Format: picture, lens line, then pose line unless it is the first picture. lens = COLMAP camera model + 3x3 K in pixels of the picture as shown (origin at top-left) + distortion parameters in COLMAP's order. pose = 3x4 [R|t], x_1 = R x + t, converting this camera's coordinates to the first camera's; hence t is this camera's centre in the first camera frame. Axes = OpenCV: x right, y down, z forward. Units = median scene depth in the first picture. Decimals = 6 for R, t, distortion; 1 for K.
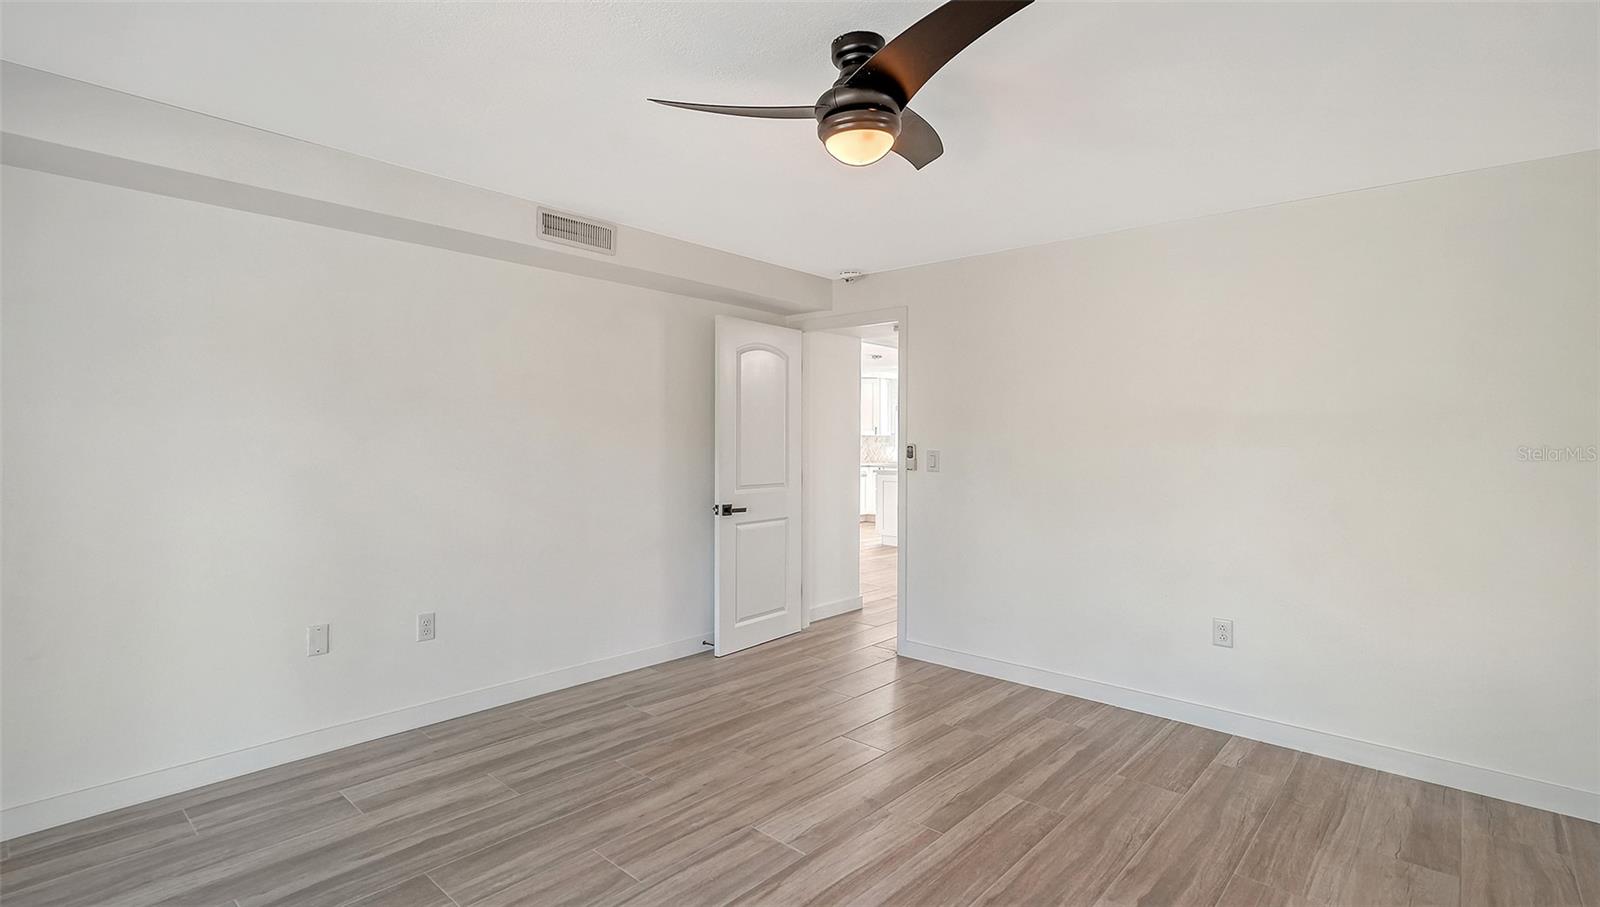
lens RADIAL K [[739.2, 0, 743.4], [0, 739.2, 437.2], [0, 0, 1]] dist [0.000573, 0.001325]
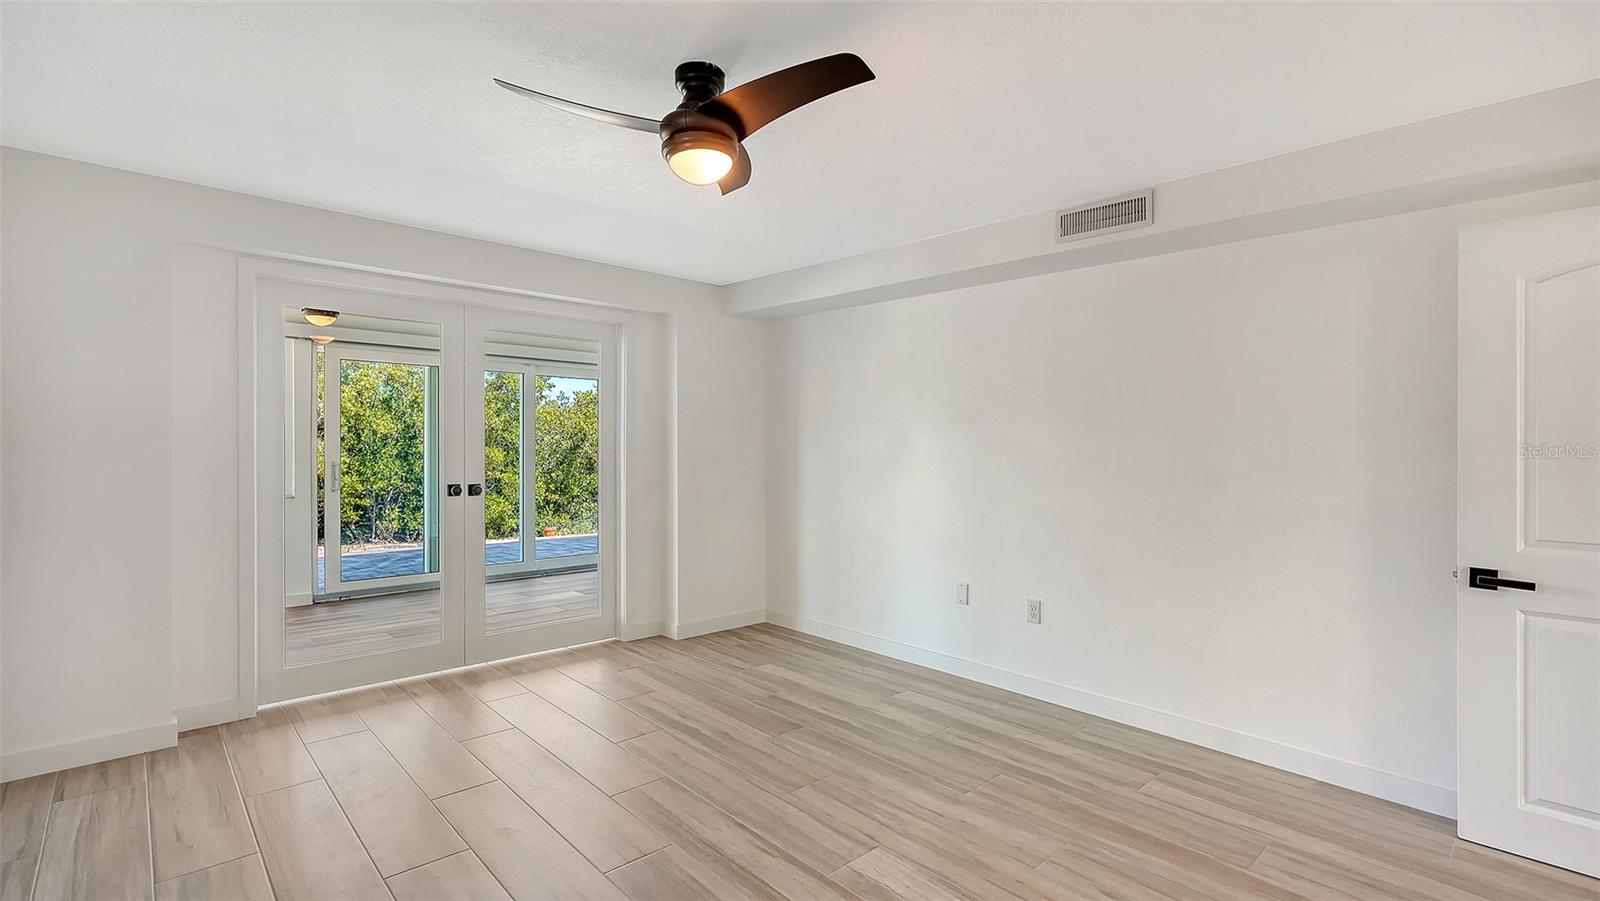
lens RADIAL K [[717.8, 0, 805.8], [0, 717.8, 457.4], [0, 0, 1]] dist [0.004063, 0.000311]
pose [[-0.032911, 0.011102, -0.999397, 0.792484], [-0.006056, 0.999918, 0.011307, 0.008898], [0.999440, 0.006424, -0.032841, 0.783891]]
